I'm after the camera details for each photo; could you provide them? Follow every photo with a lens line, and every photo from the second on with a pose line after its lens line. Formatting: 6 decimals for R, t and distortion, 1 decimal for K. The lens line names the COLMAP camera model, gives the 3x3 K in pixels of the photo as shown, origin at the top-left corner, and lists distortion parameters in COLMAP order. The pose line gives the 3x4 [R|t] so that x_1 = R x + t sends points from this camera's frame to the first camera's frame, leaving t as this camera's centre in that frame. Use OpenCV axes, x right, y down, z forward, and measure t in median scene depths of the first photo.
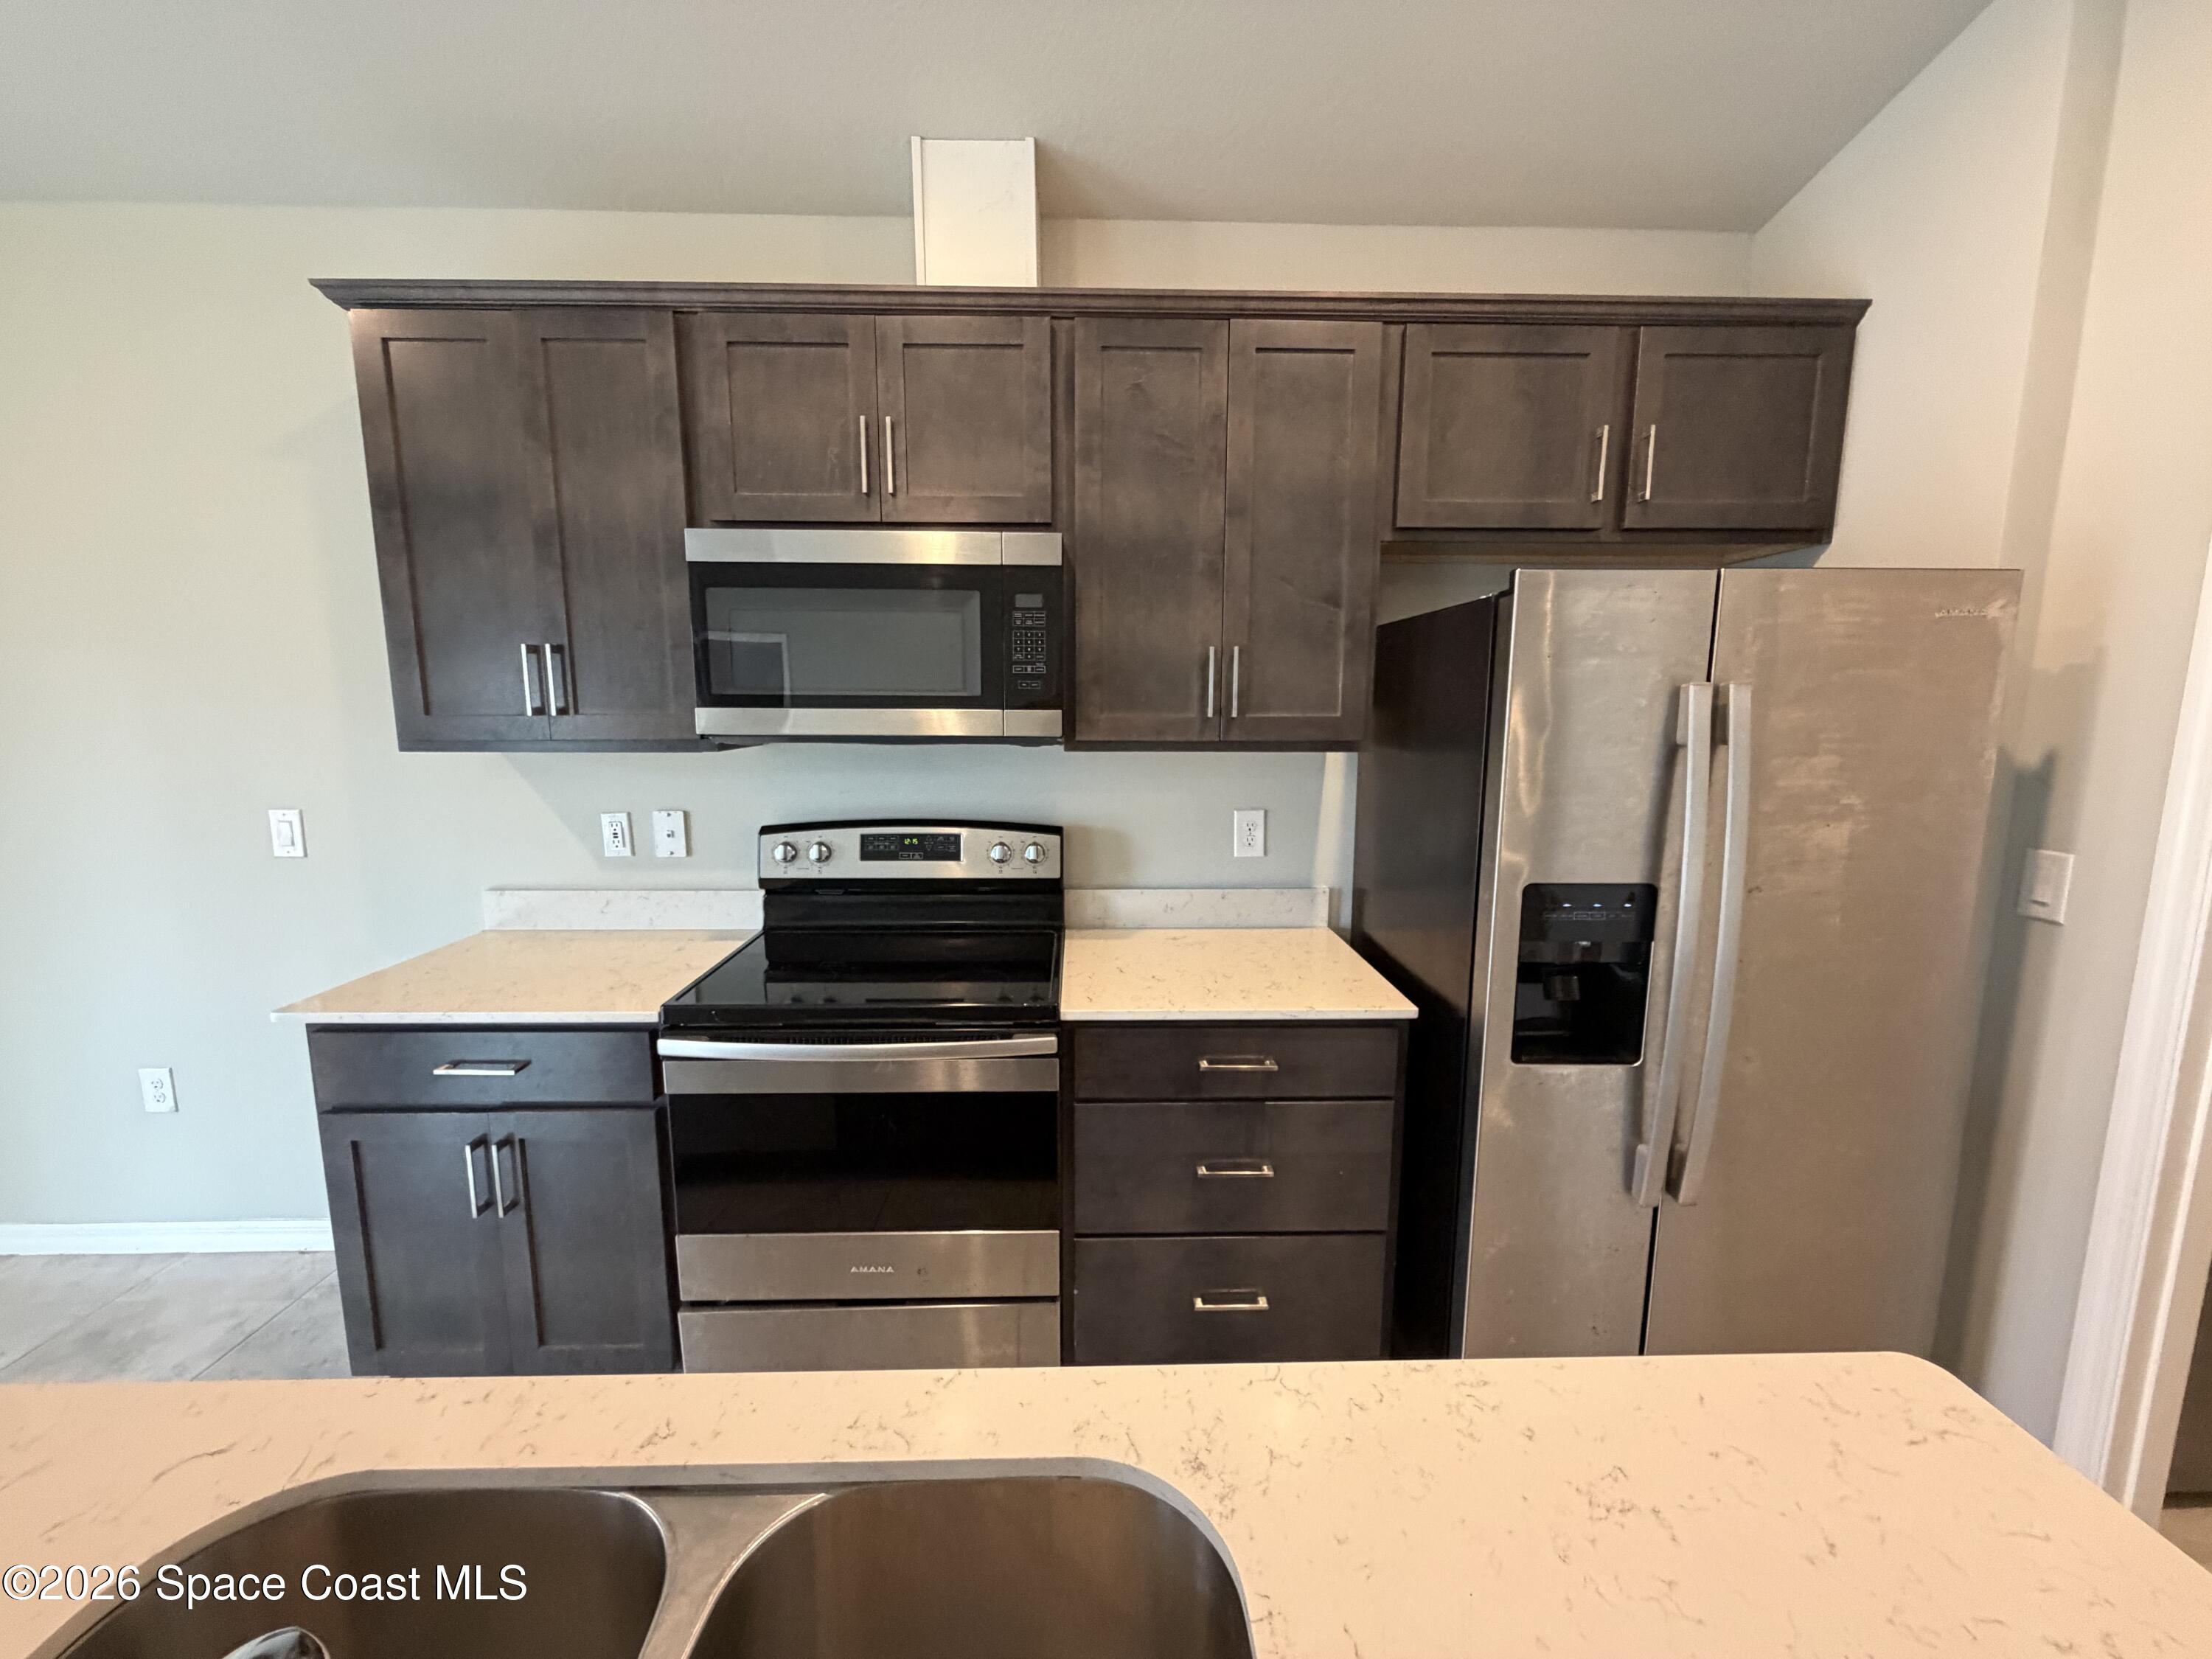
lens RADIAL K [[884.8, 0, 1106.0], [0, 884.8, 829.5], [0, 0, 1]] dist [-0.002893, -0.000290]
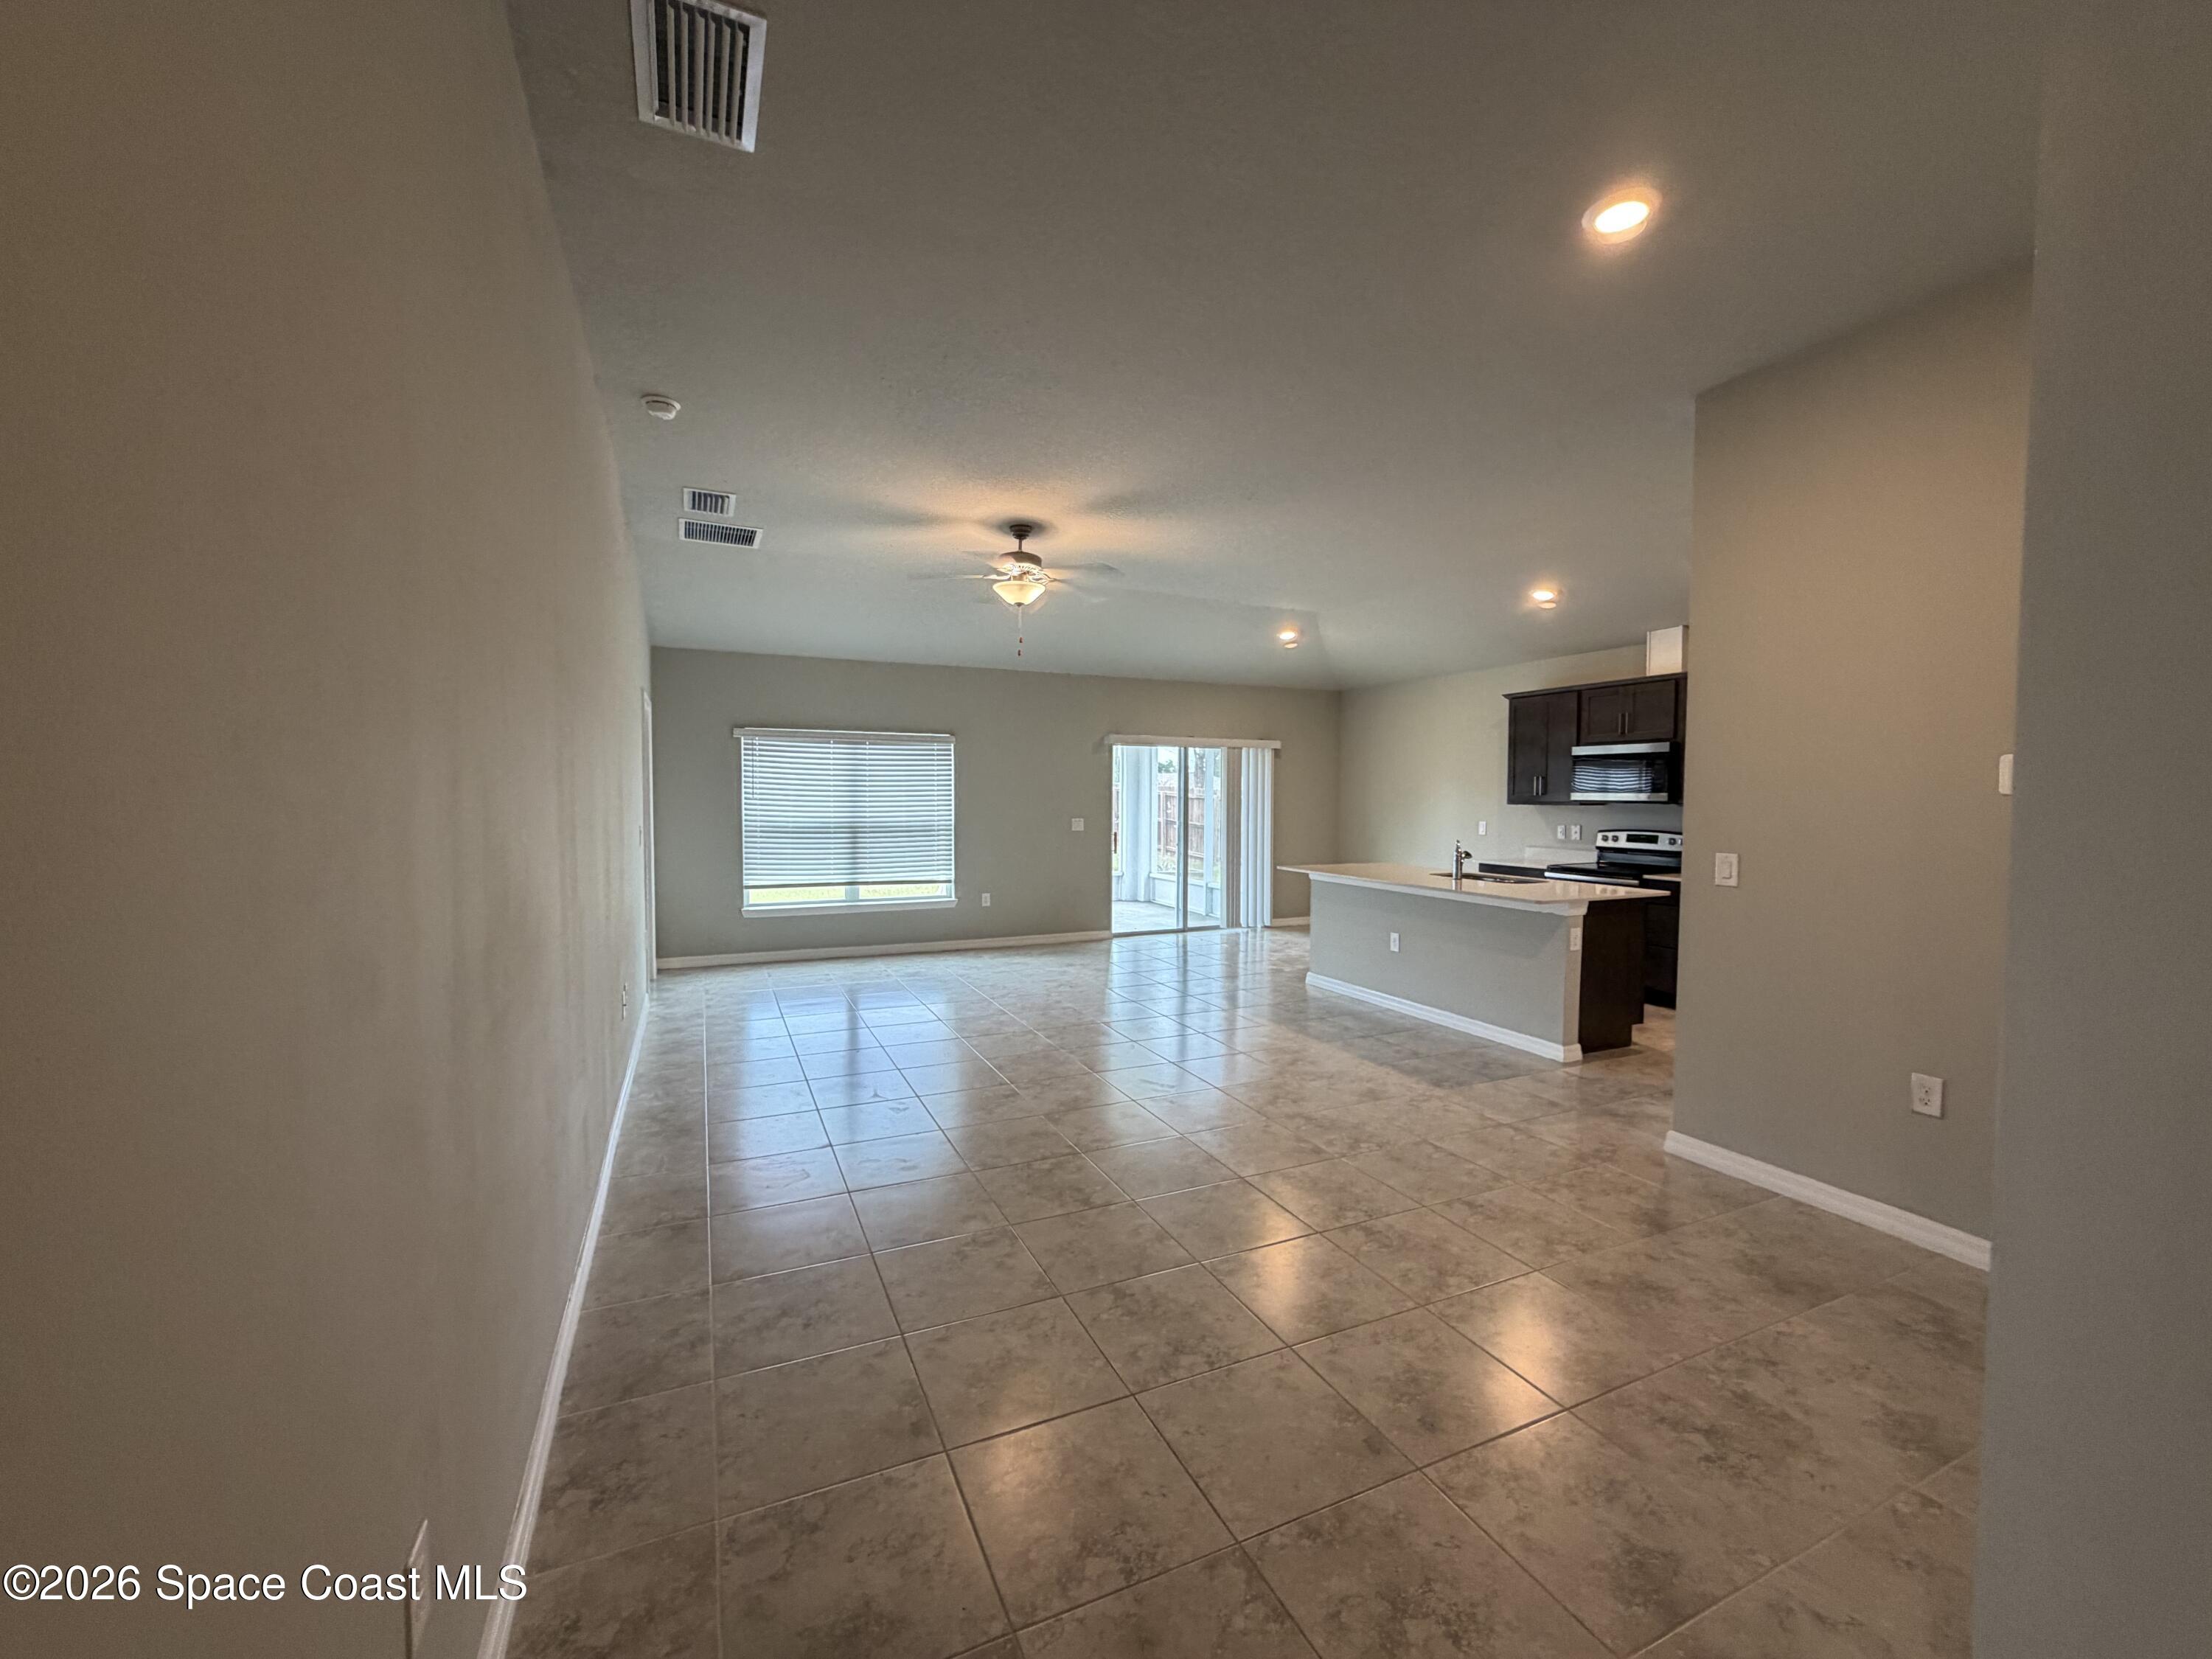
lens RADIAL K [[884.8, 0, 1106.0], [0, 884.8, 829.5], [0, 0, 1]] dist [-0.002893, -0.000290]
pose [[0.386741, 0.032415, -0.921618, 1.899703], [-0.130479, 0.991252, -0.019889, 0.294978], [0.912911, 0.127944, 0.387588, -1.899564]]
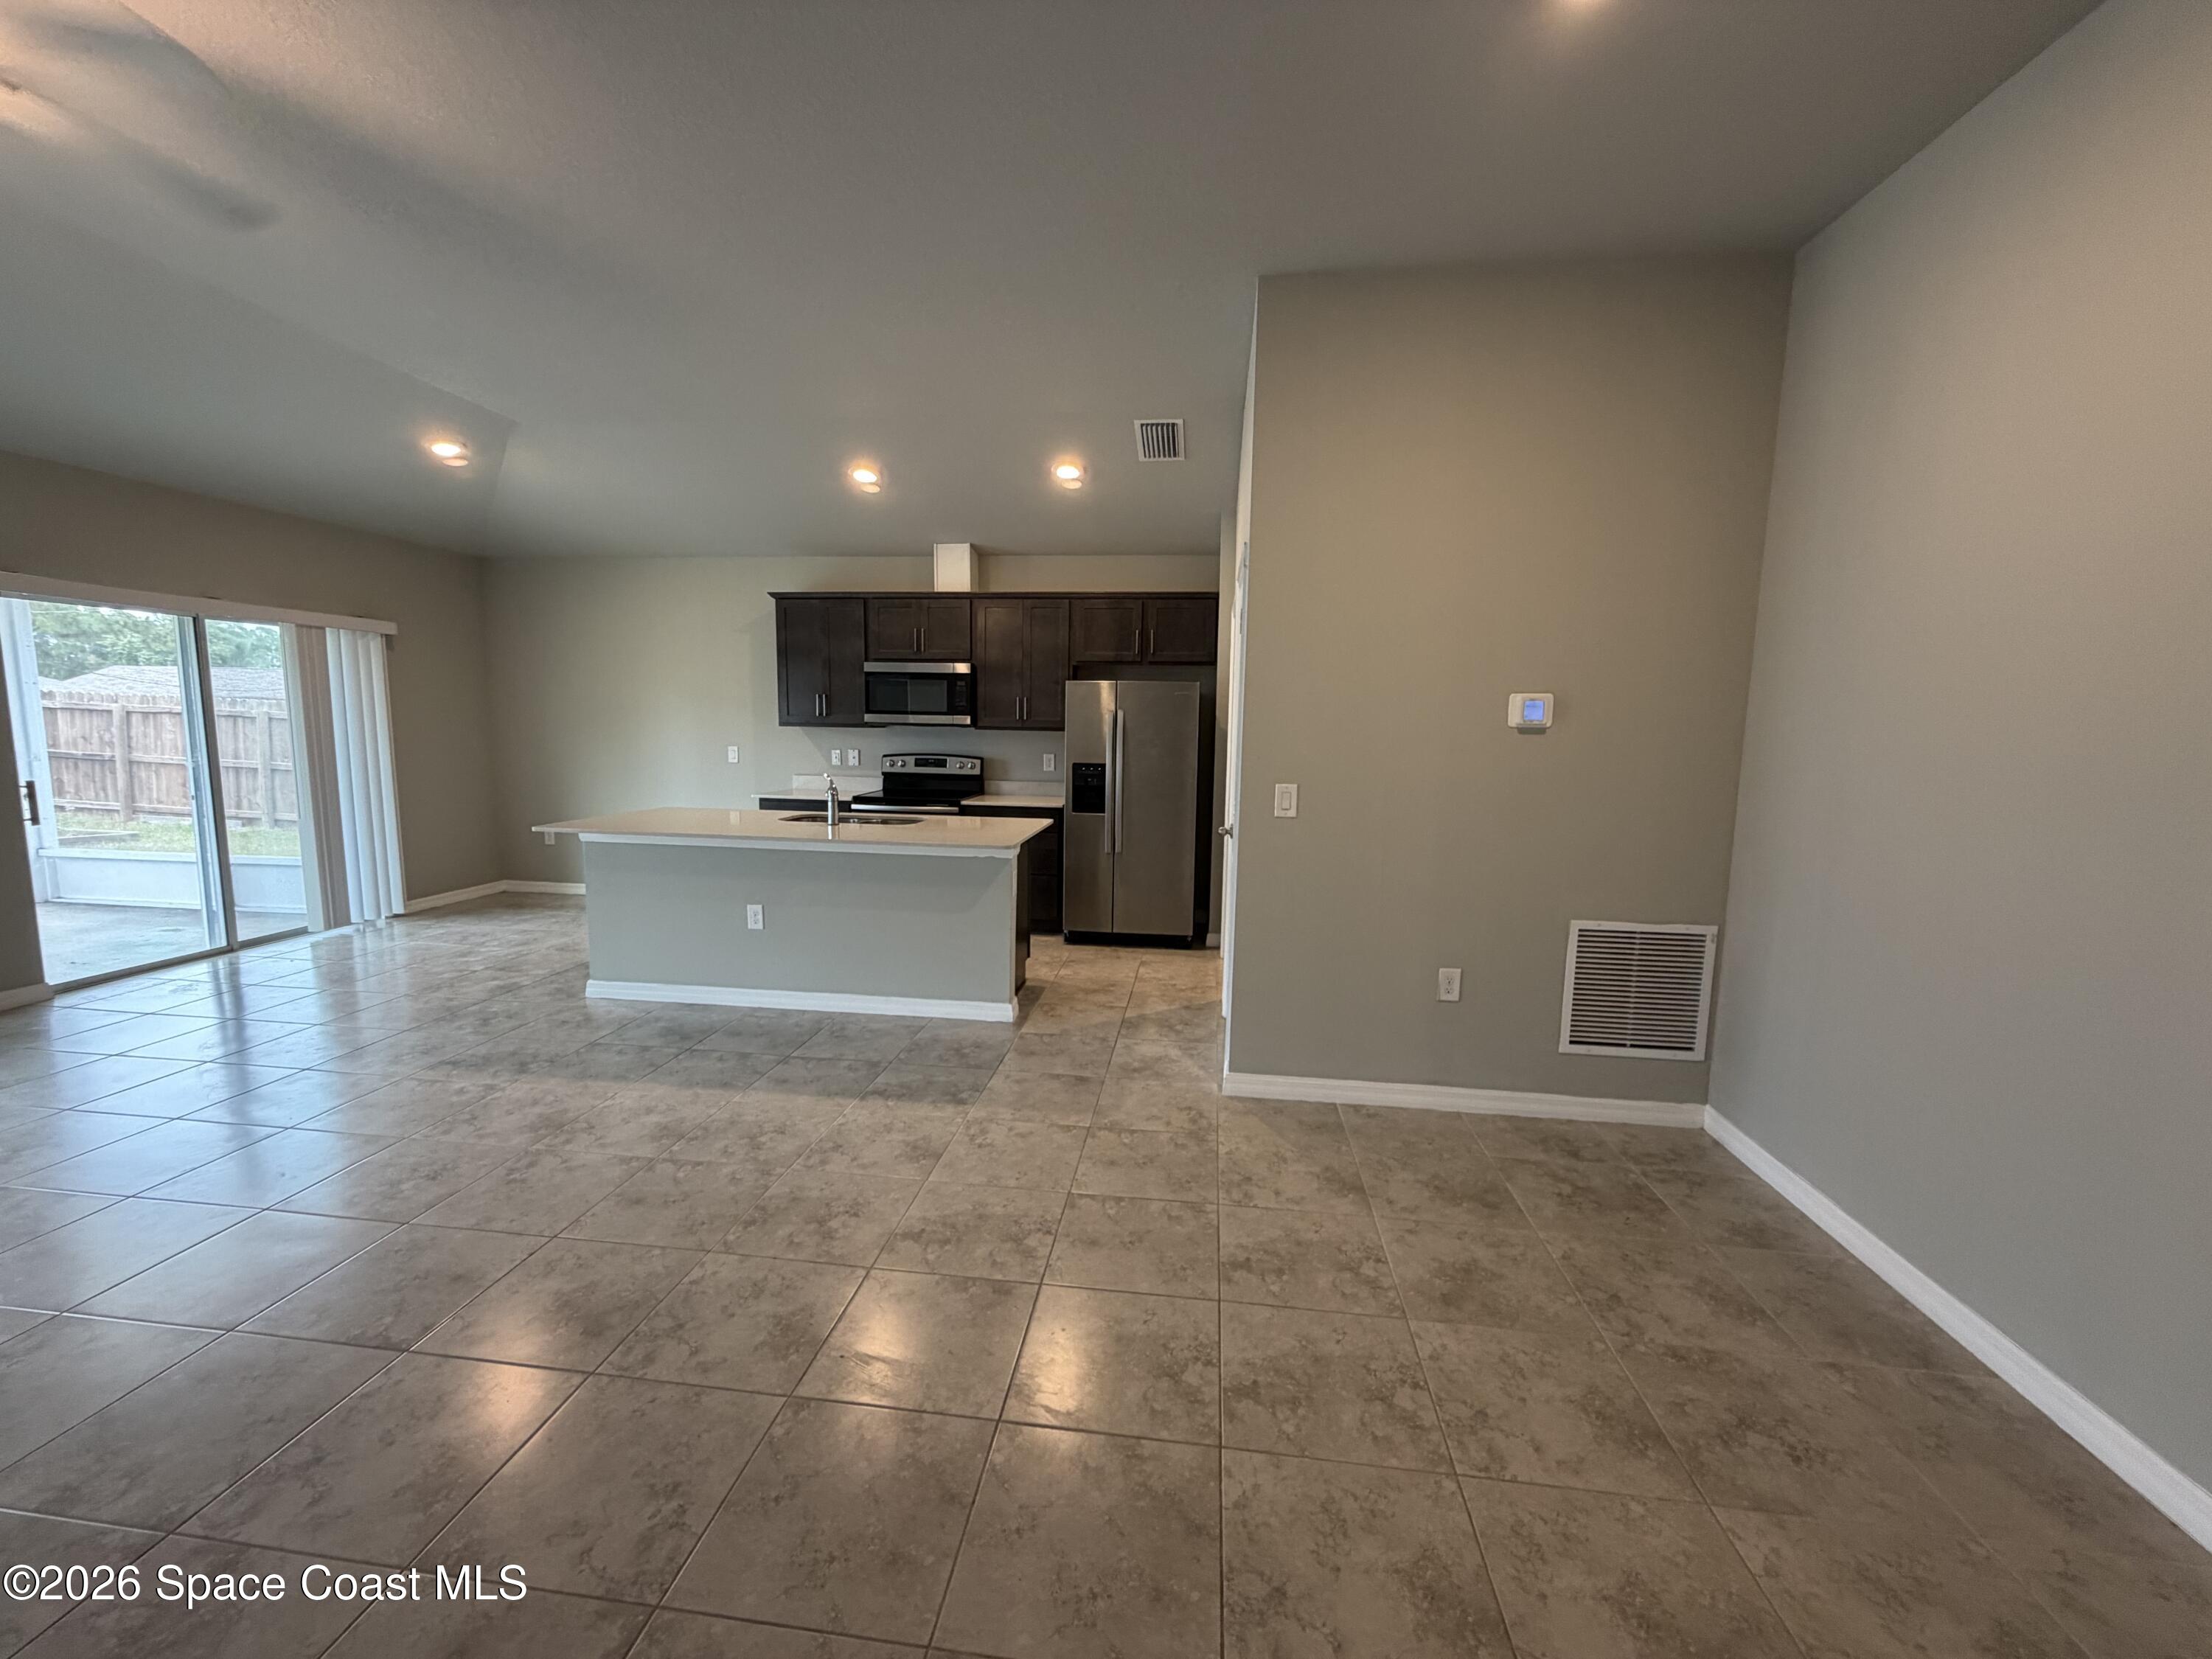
lens RADIAL K [[884.8, 0, 1106.0], [0, 884.8, 829.5], [0, 0, 1]] dist [-0.002893, -0.000290]
pose [[0.987576, 0.031547, -0.153946, 0.827868], [-0.034703, 0.999238, -0.017855, 0.279395], [0.153265, 0.022976, 0.987918, -1.844864]]
